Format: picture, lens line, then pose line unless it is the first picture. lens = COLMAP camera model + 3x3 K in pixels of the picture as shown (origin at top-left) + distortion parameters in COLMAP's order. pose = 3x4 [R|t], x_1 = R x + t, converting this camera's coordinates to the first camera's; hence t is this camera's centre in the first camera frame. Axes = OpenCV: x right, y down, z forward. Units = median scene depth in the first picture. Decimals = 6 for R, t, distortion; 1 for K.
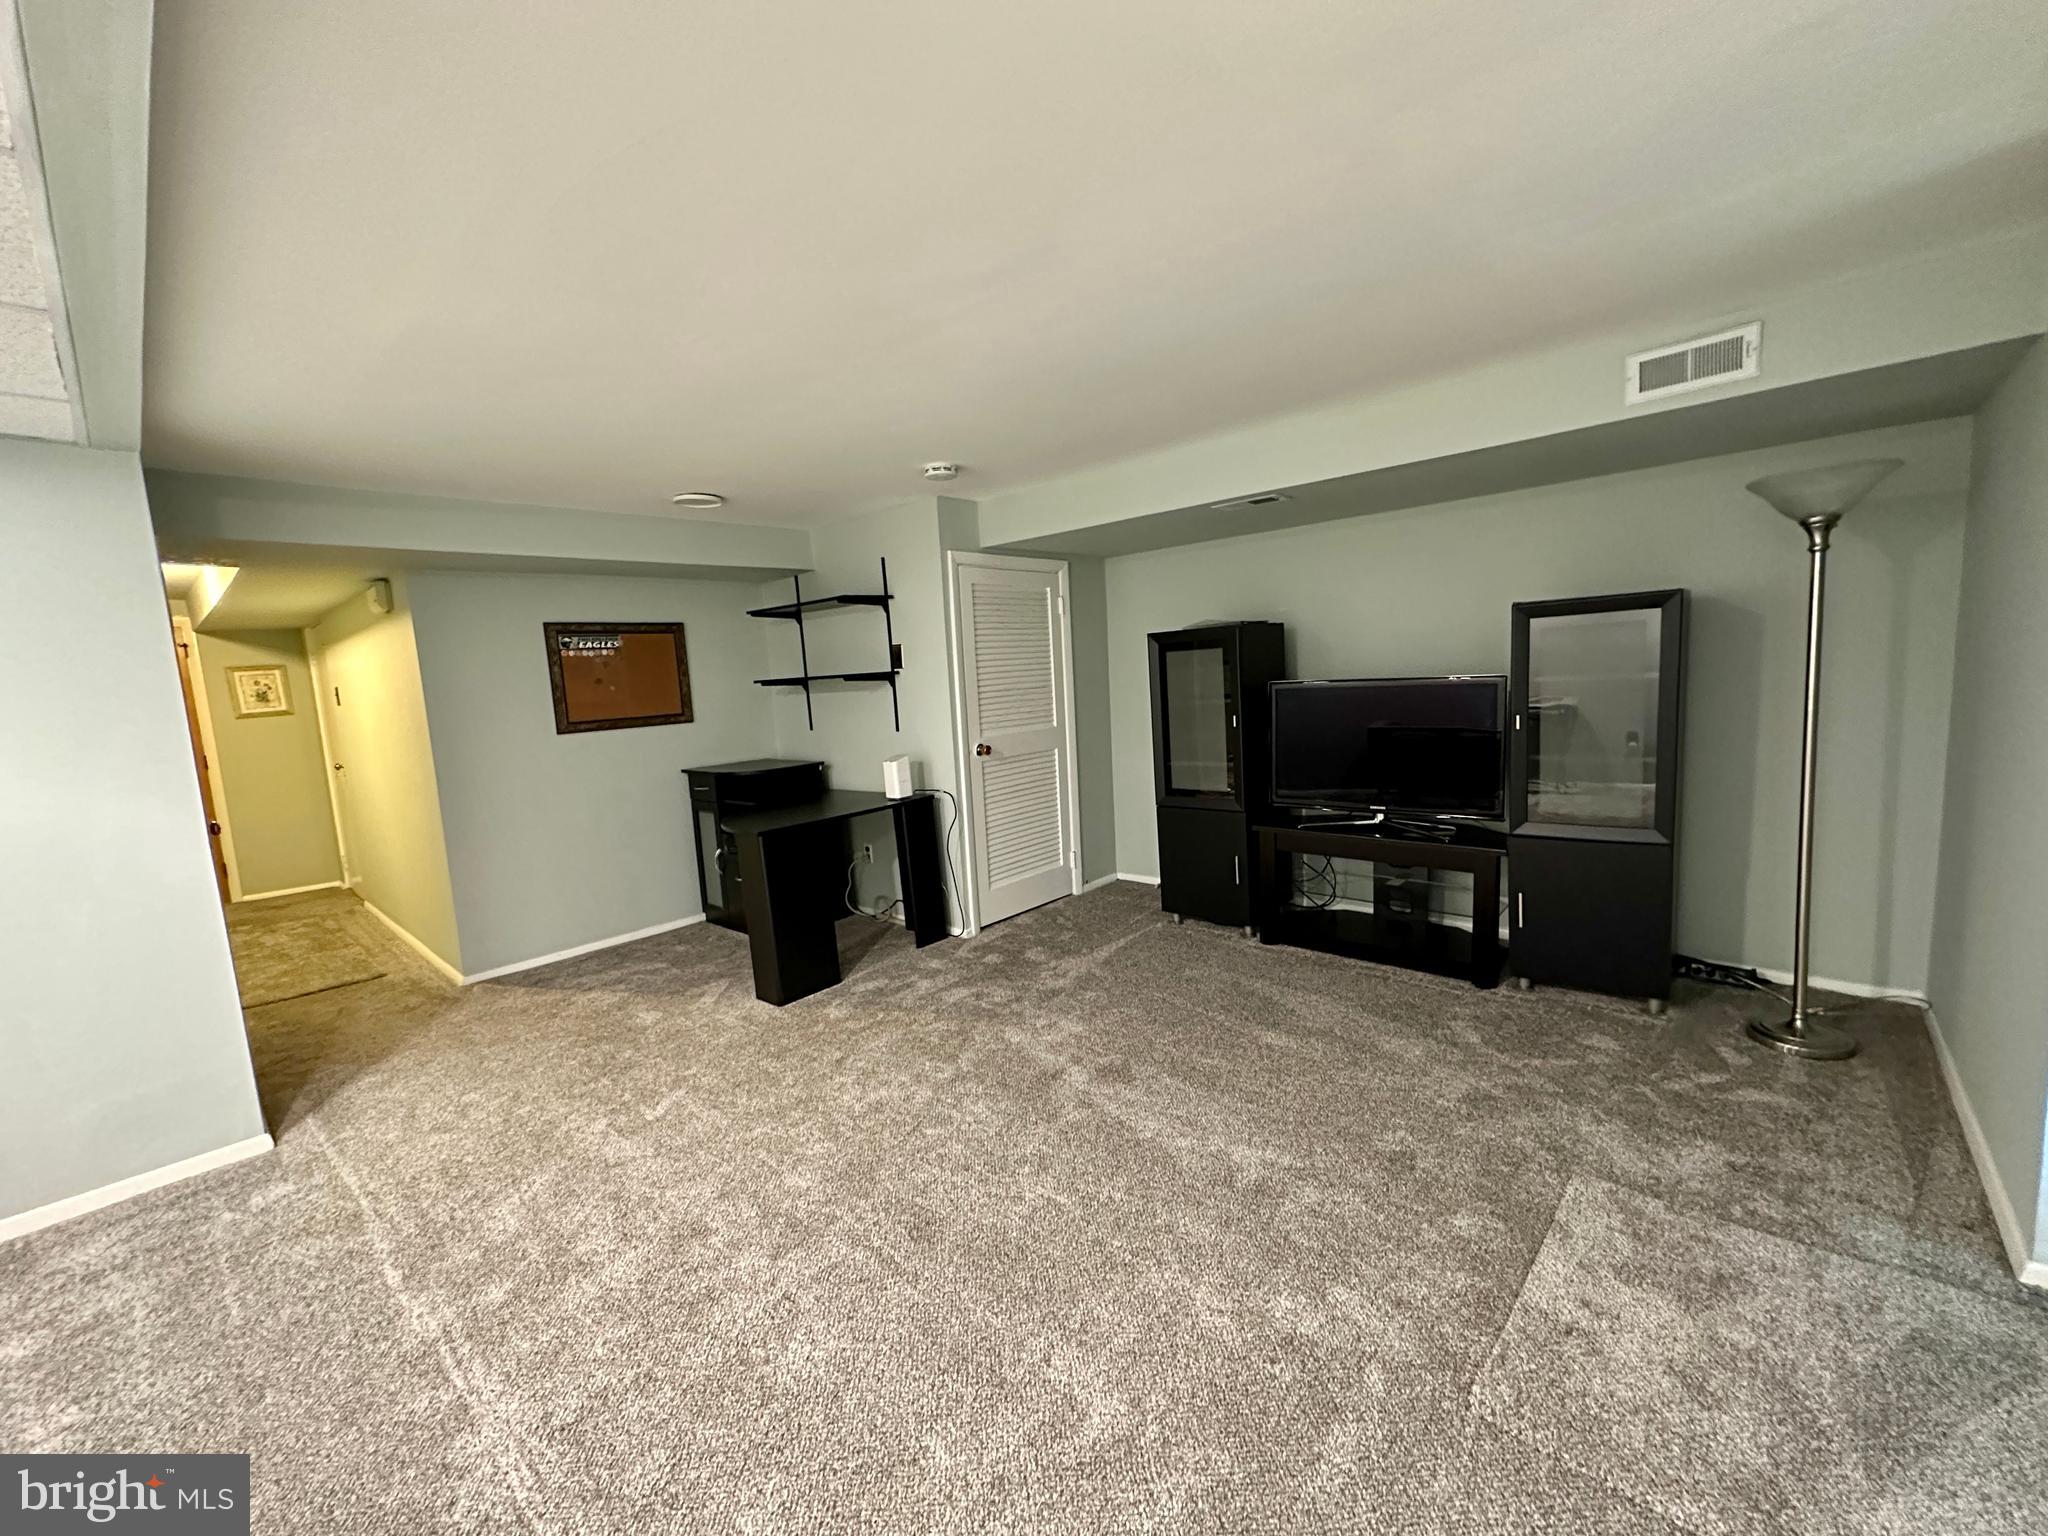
lens RADIAL K [[819.4, 0, 1018.1], [0, 819.4, 771.3], [0, 0, 1]] dist [-0.002459, 0.000879]
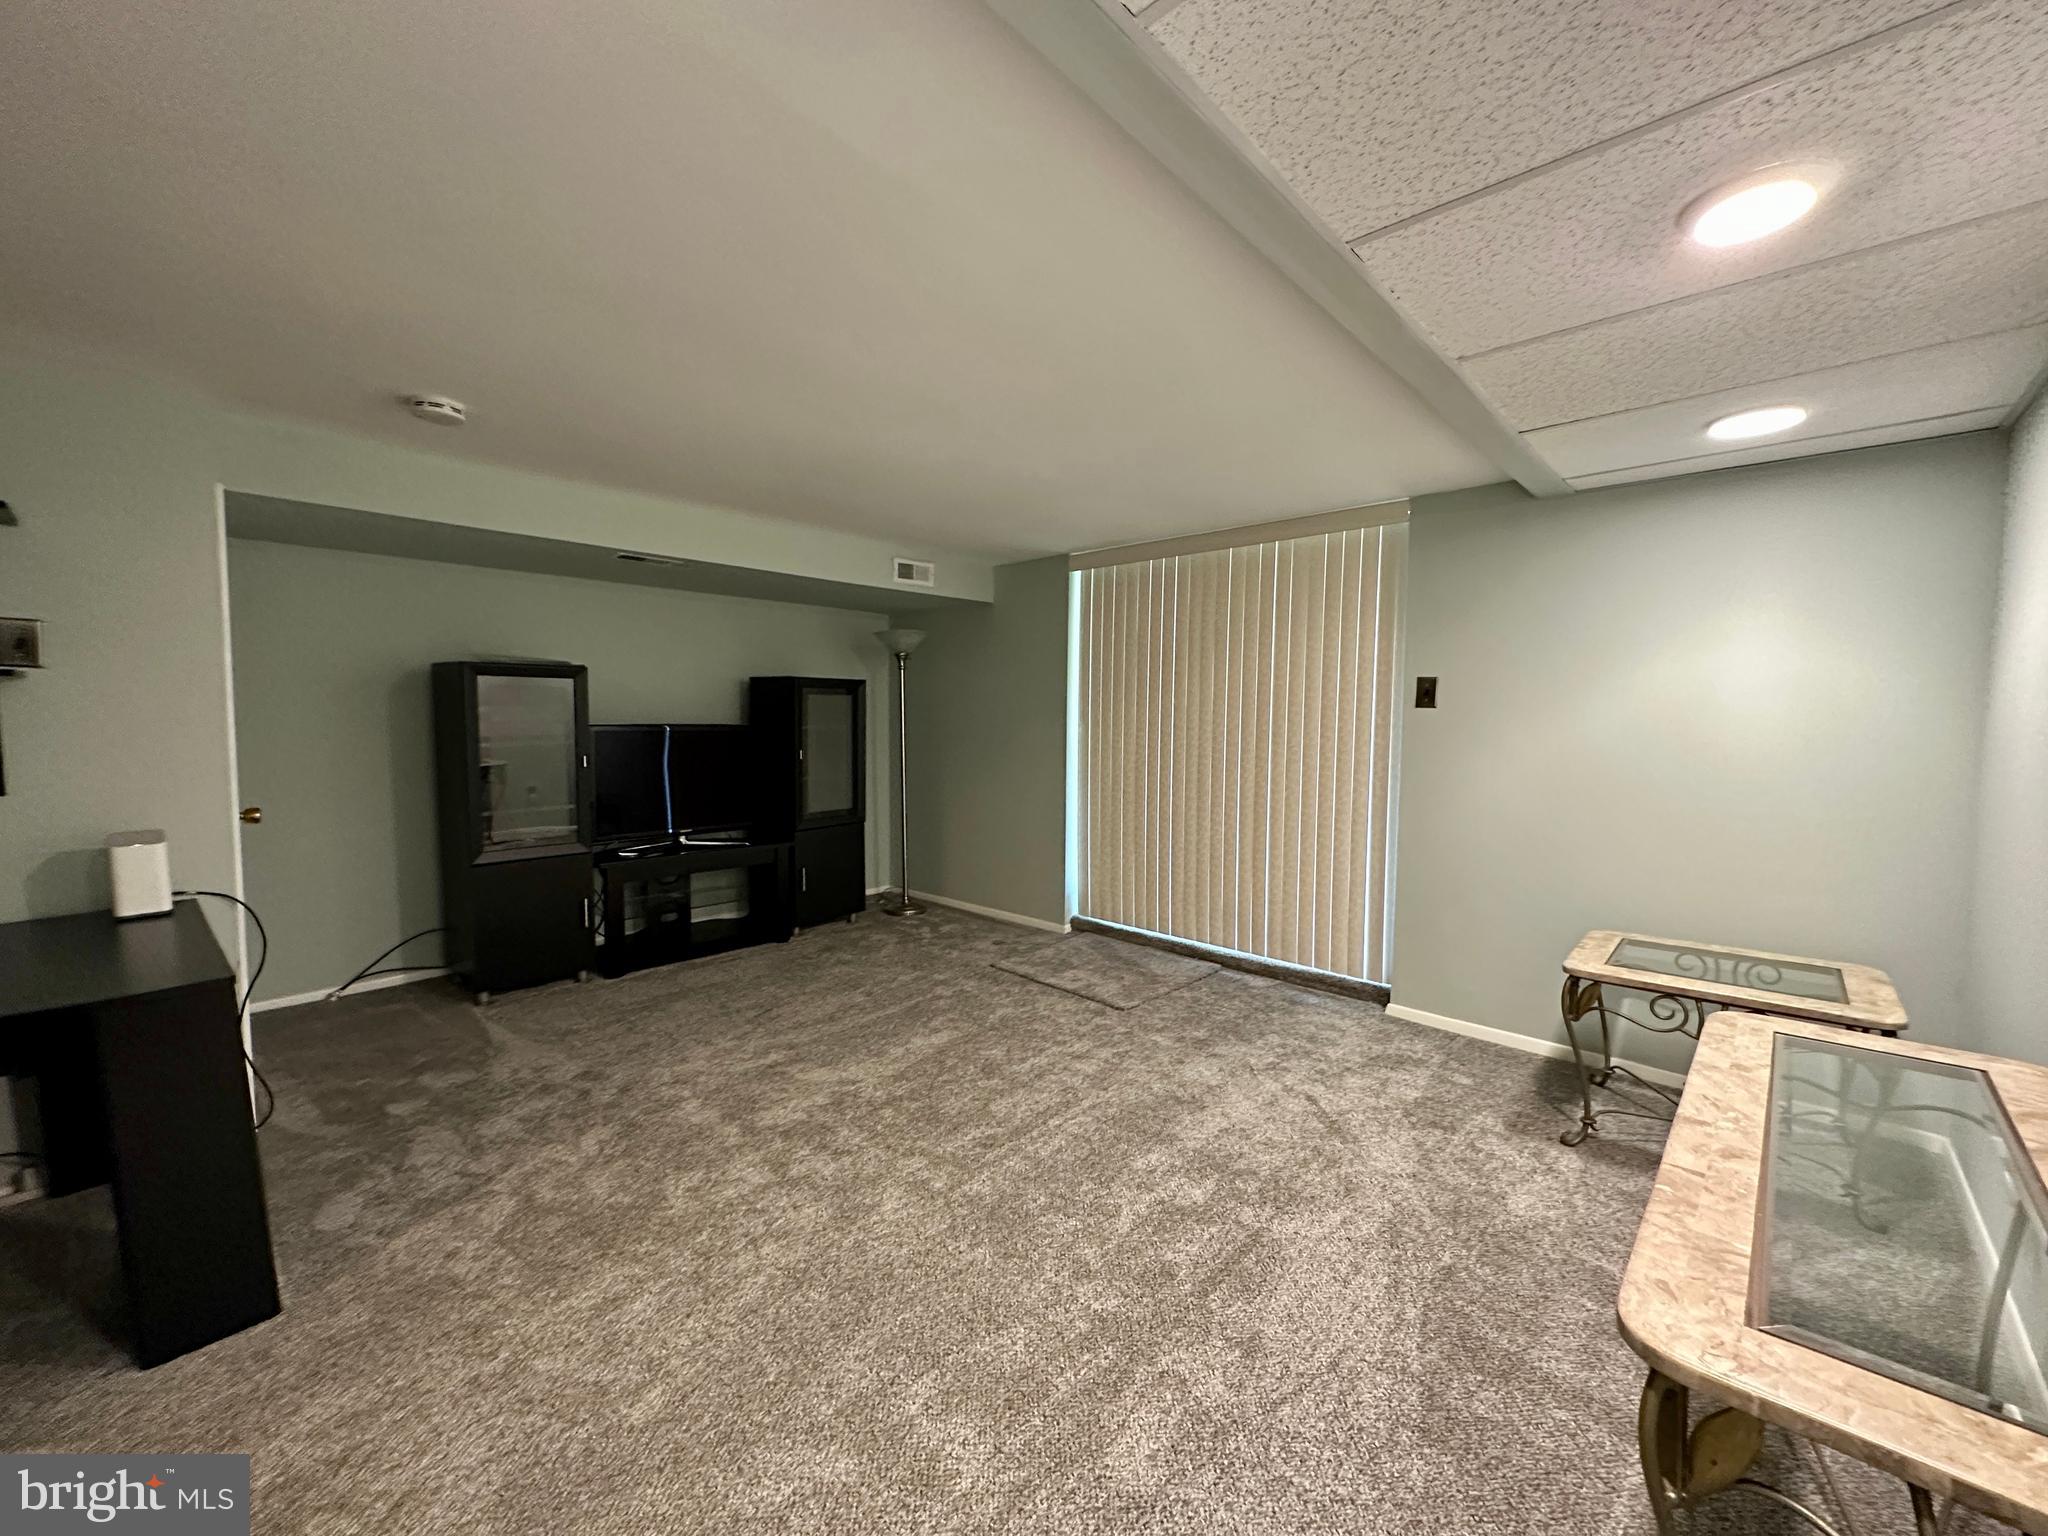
lens RADIAL K [[819.4, 0, 1025.2], [0, 819.4, 763.7], [0, 0, 1]] dist [-0.002459, 0.000879]
pose [[0.003445, 0.000488, 0.999994, -1.050729], [0.121081, 0.992642, -0.000902, 0.010604], [-0.992637, 0.121083, 0.003360, 0.667555]]
